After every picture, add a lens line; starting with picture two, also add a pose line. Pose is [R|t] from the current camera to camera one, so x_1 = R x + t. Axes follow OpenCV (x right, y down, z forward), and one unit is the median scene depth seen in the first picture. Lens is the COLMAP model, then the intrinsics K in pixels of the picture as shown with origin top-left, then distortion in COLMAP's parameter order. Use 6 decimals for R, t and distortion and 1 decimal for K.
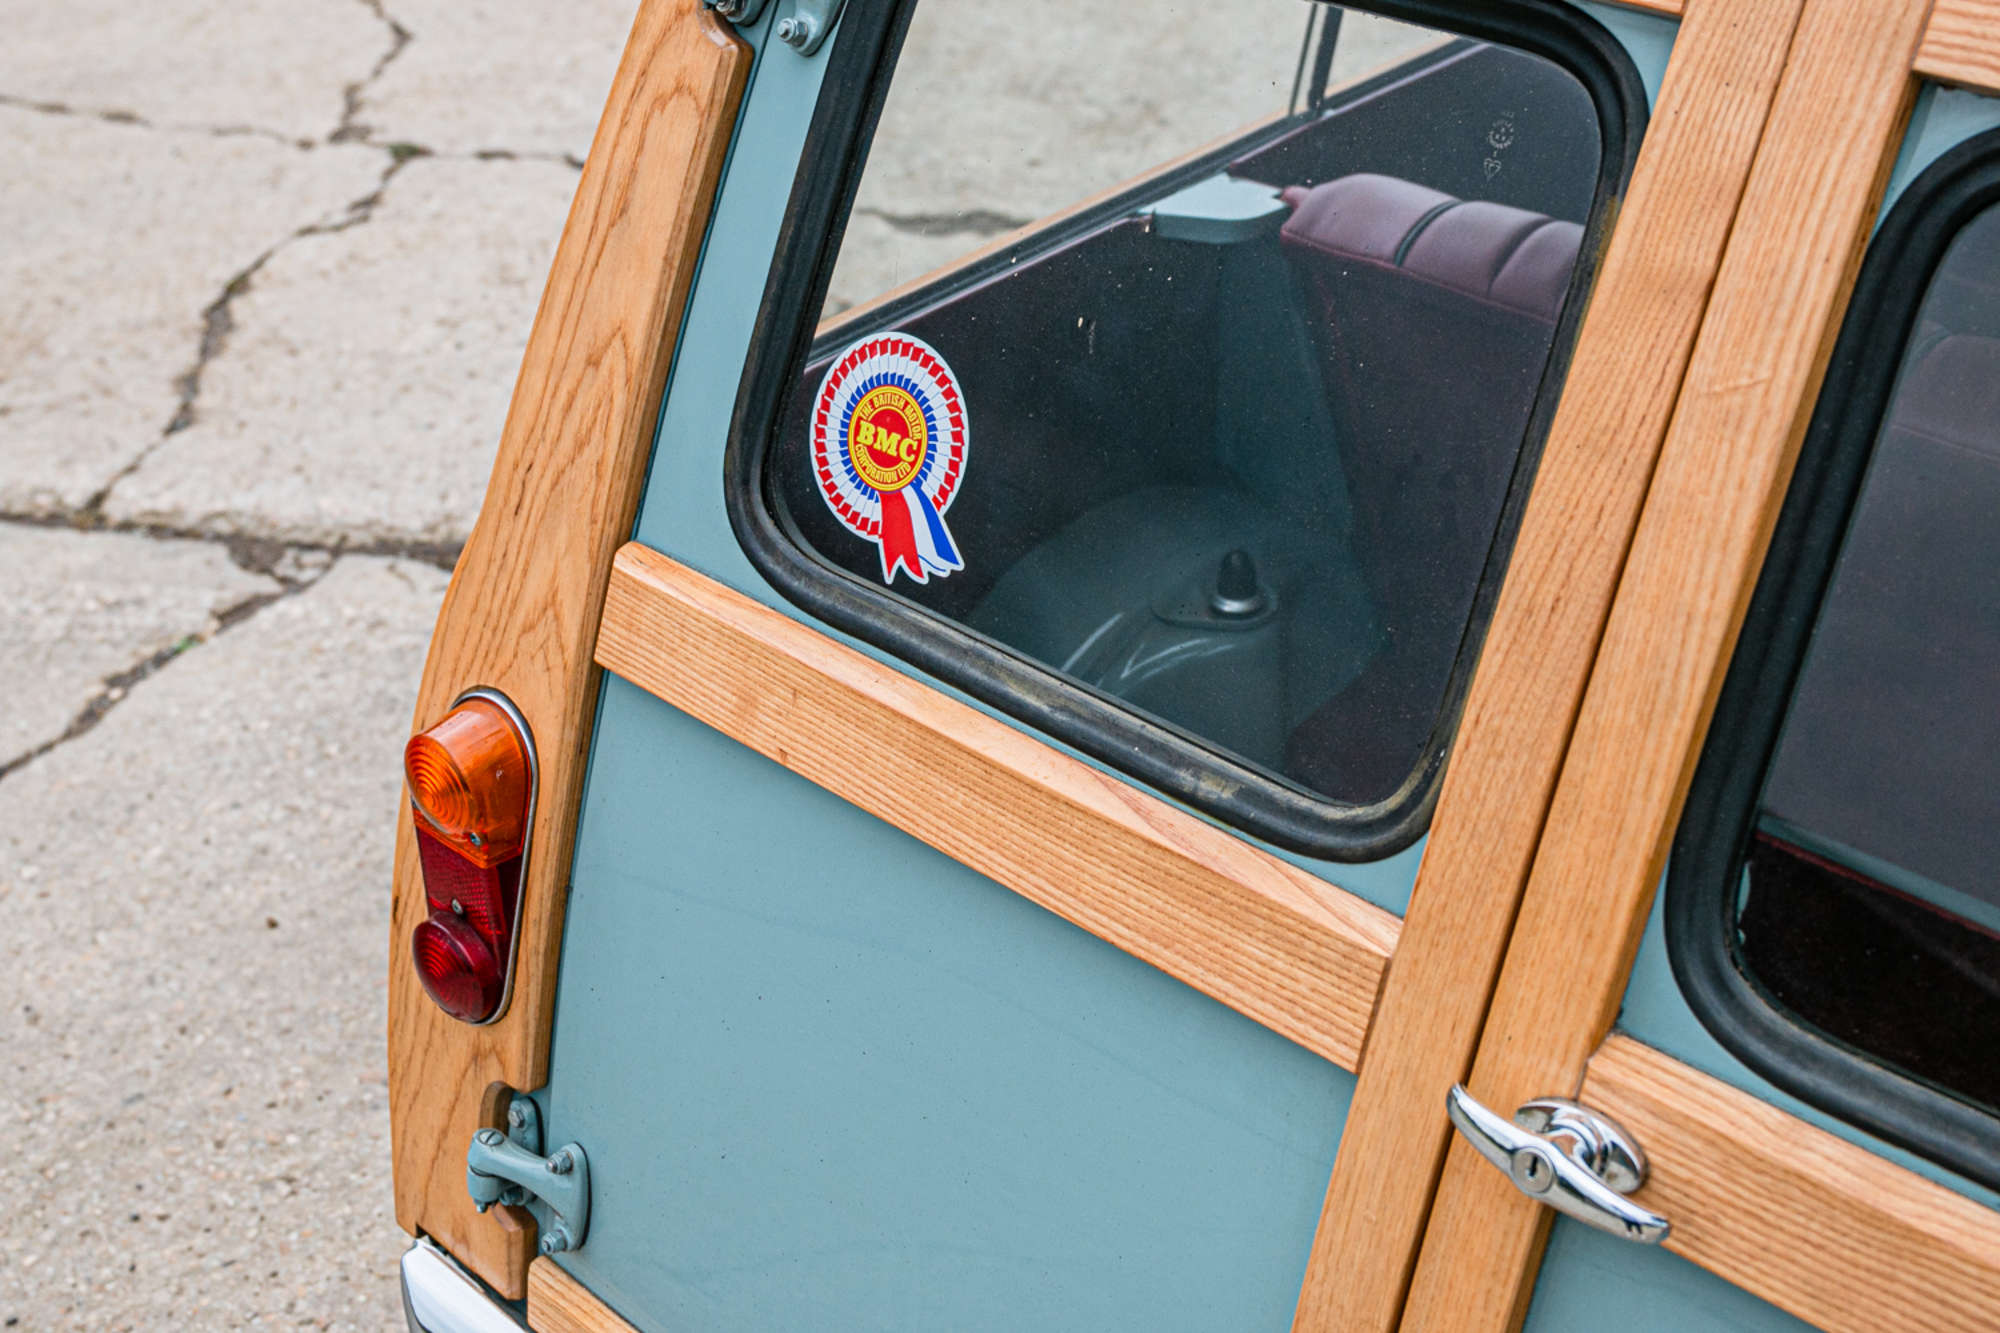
lens RADIAL K [[2540.4, 0, 1000.0], [0, 2540.4, 666.5], [0, 0, 1]] dist [-0.091788, 0.036499]
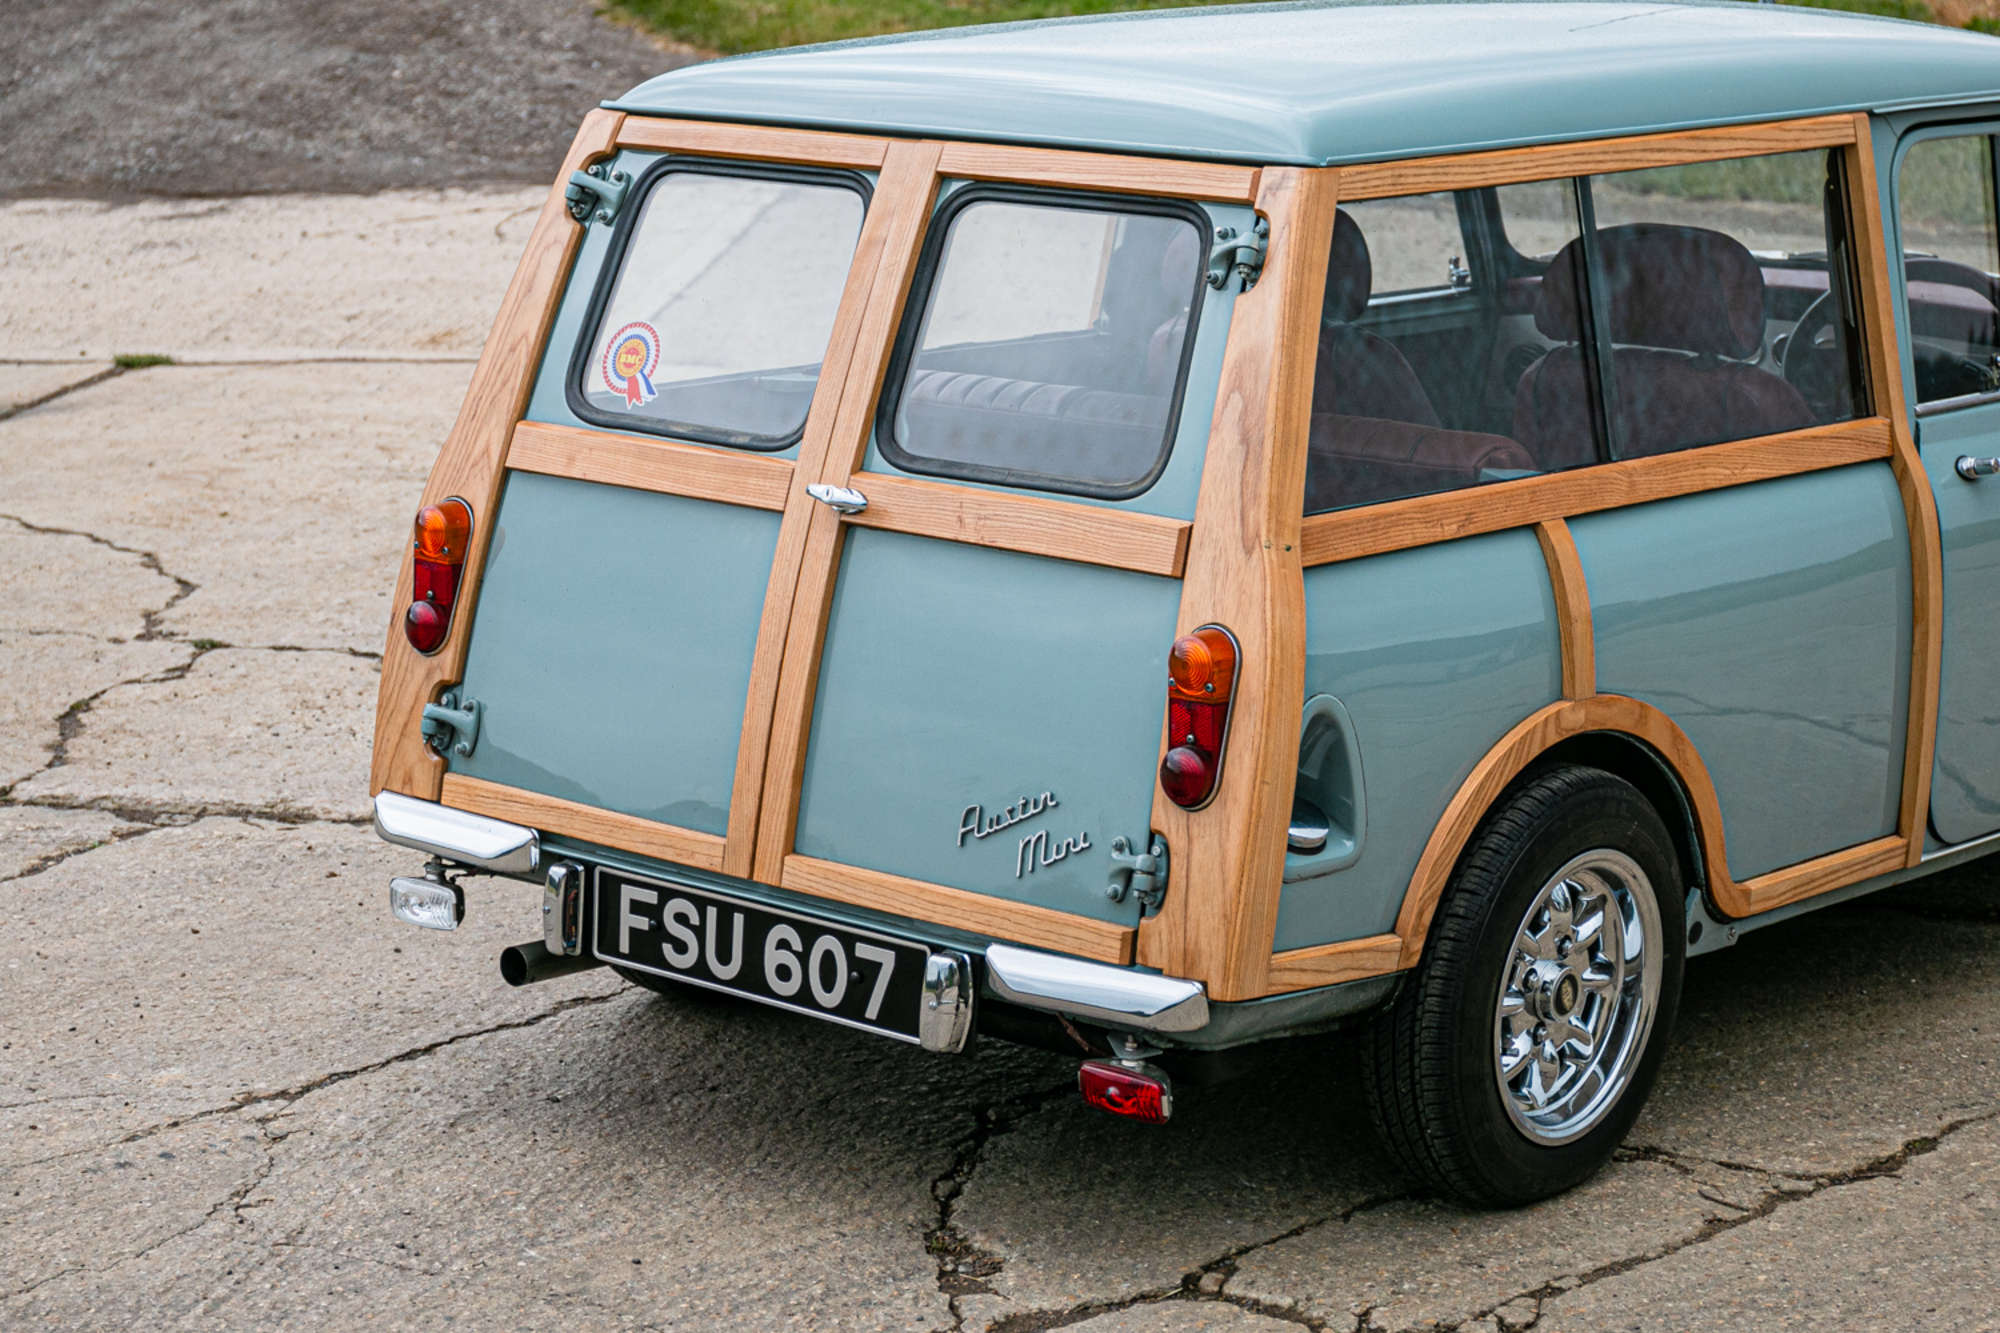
lens RADIAL K [[4510.4, 0, 1000.0], [0, 4510.4, 666.5], [0, 0, 1]] dist [0.008630, -0.147261]
pose [[0.998765, 0.031959, 0.038032, 0.070135], [-0.016006, 0.931780, -0.362670, 0.784245], [-0.047028, 0.361613, 0.931141, -1.344225]]
